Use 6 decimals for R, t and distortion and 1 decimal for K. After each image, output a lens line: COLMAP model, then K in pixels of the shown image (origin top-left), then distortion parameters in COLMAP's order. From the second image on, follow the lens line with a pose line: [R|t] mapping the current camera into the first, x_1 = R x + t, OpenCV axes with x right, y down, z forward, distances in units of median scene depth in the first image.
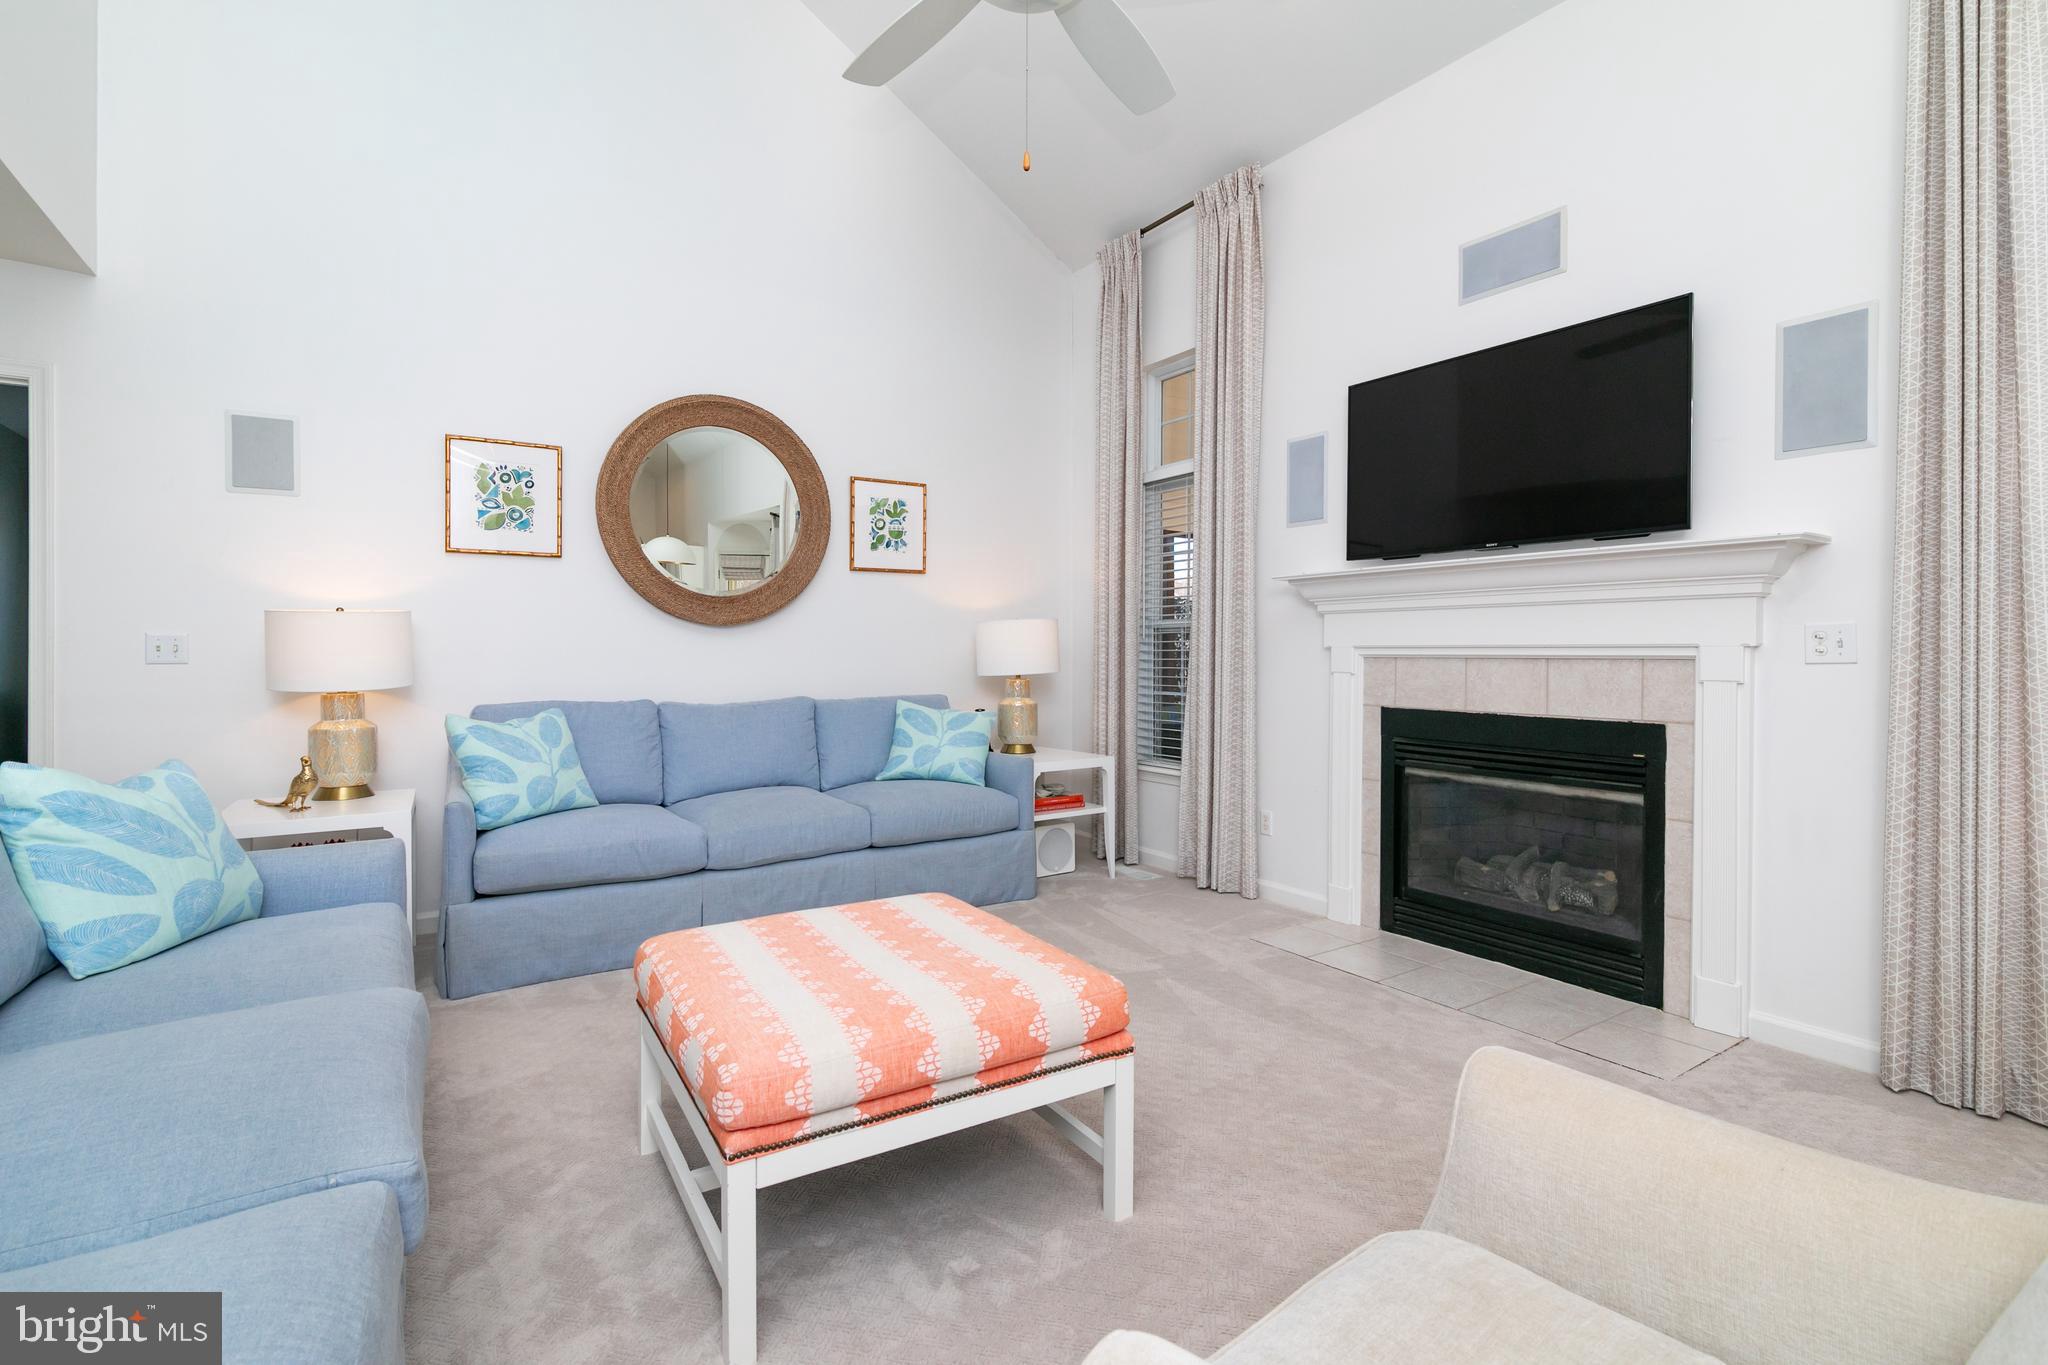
lens RADIAL K [[954.1, 0, 1040.2], [0, 954.1, 642.3], [0, 0, 1]] dist [-0.002224, -0.000156]
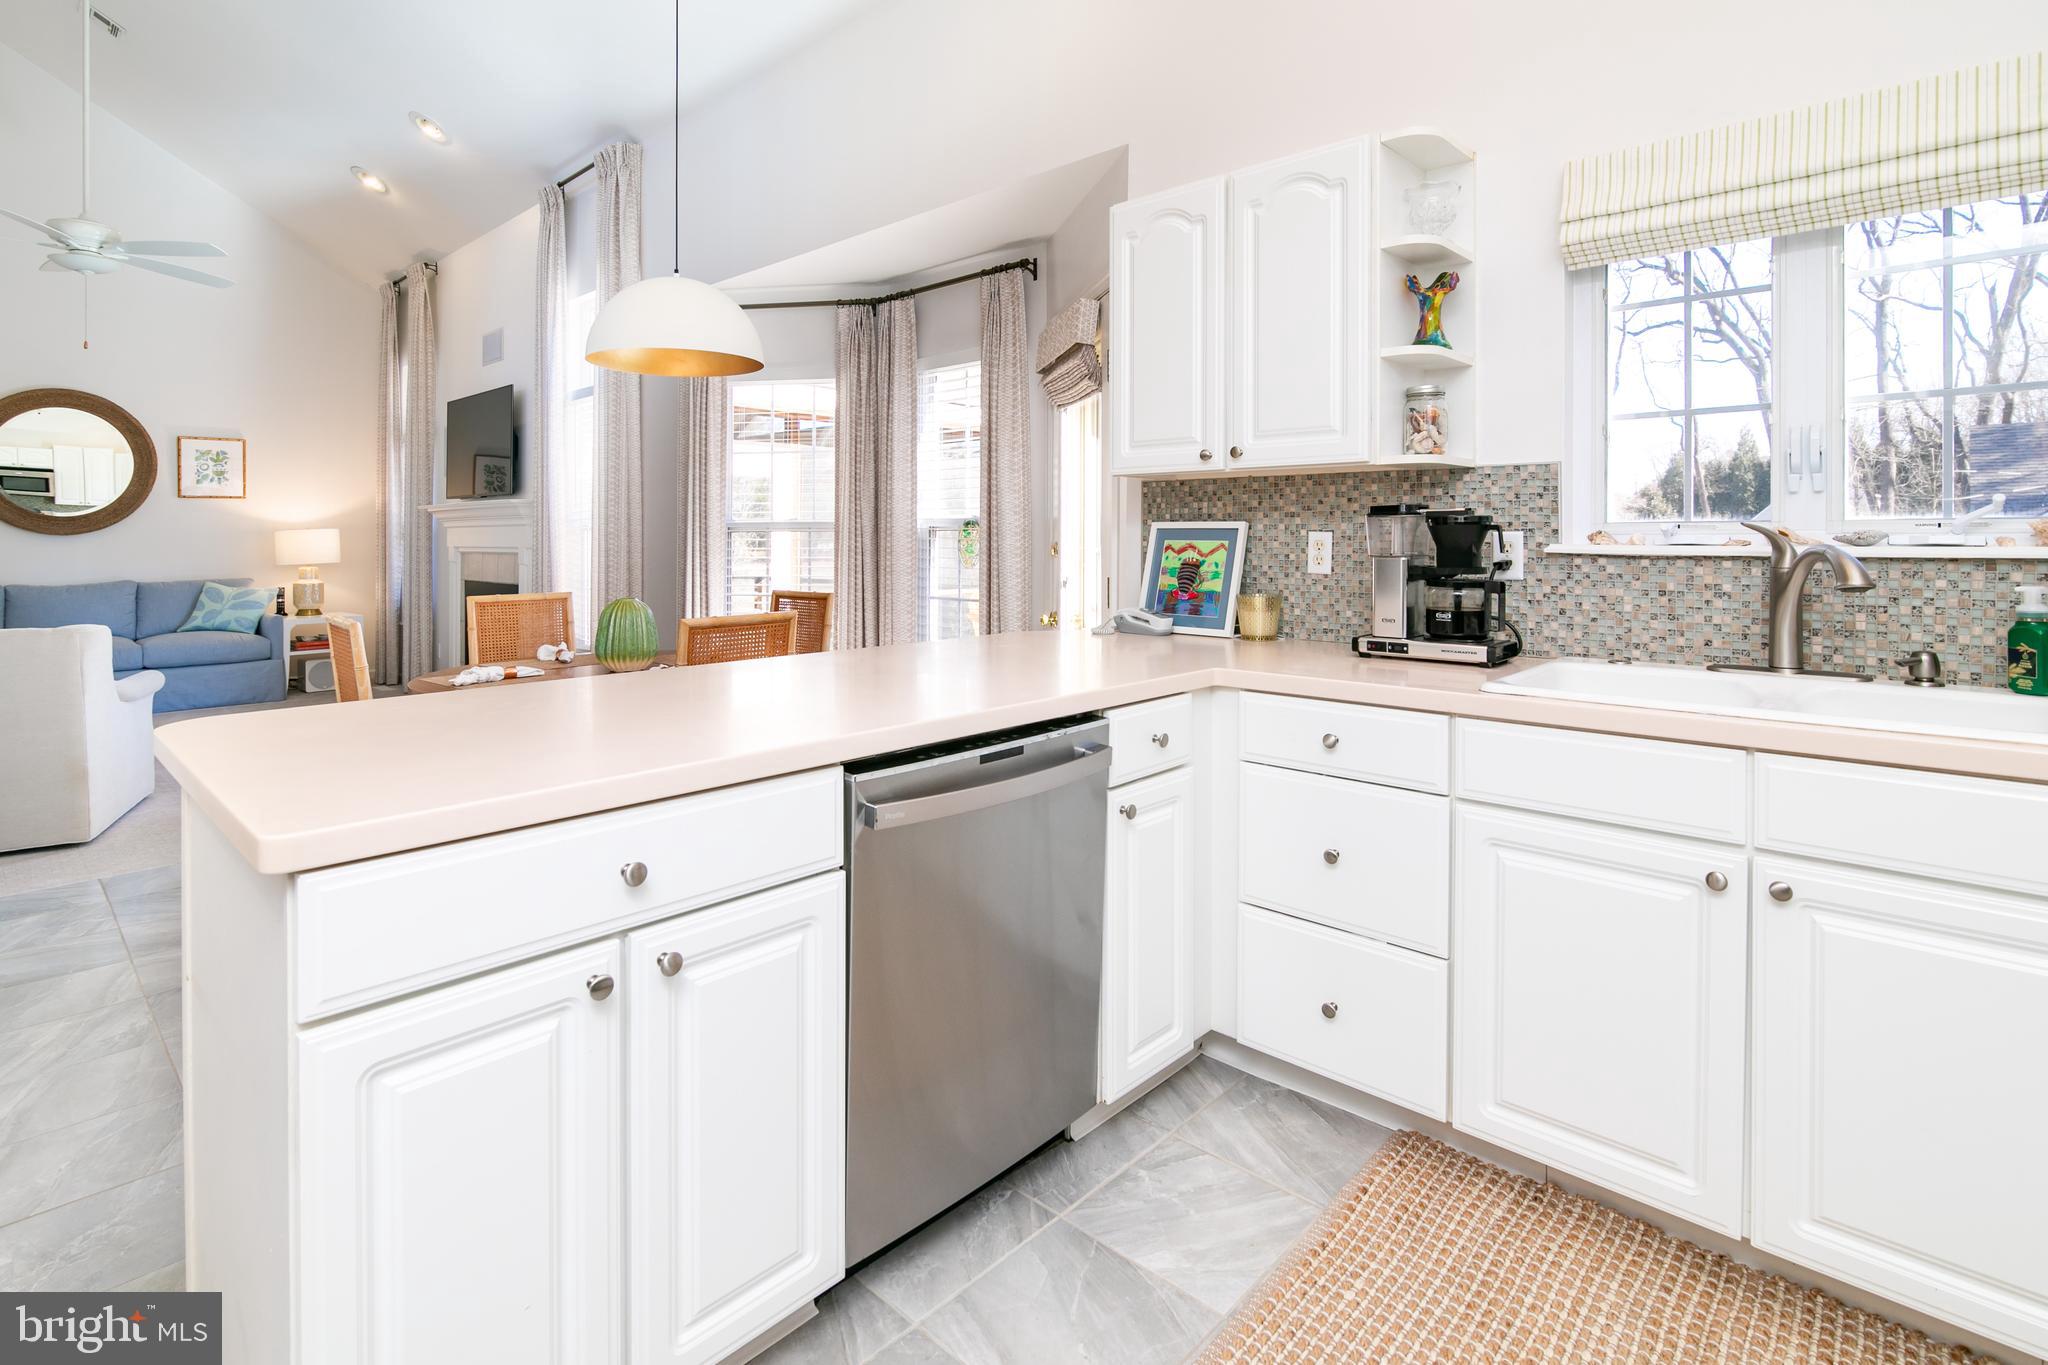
lens RADIAL K [[988.0, 0, 1040.1], [0, 988.0, 531.7], [0, 0, 1]] dist [-0.001270, -0.000660]
pose [[0.974277, -0.001550, 0.225348, 0.942589], [0.001723, 0.999998, -0.000571, -0.020568], [-0.225347, 0.000945, 0.974278, -1.012177]]
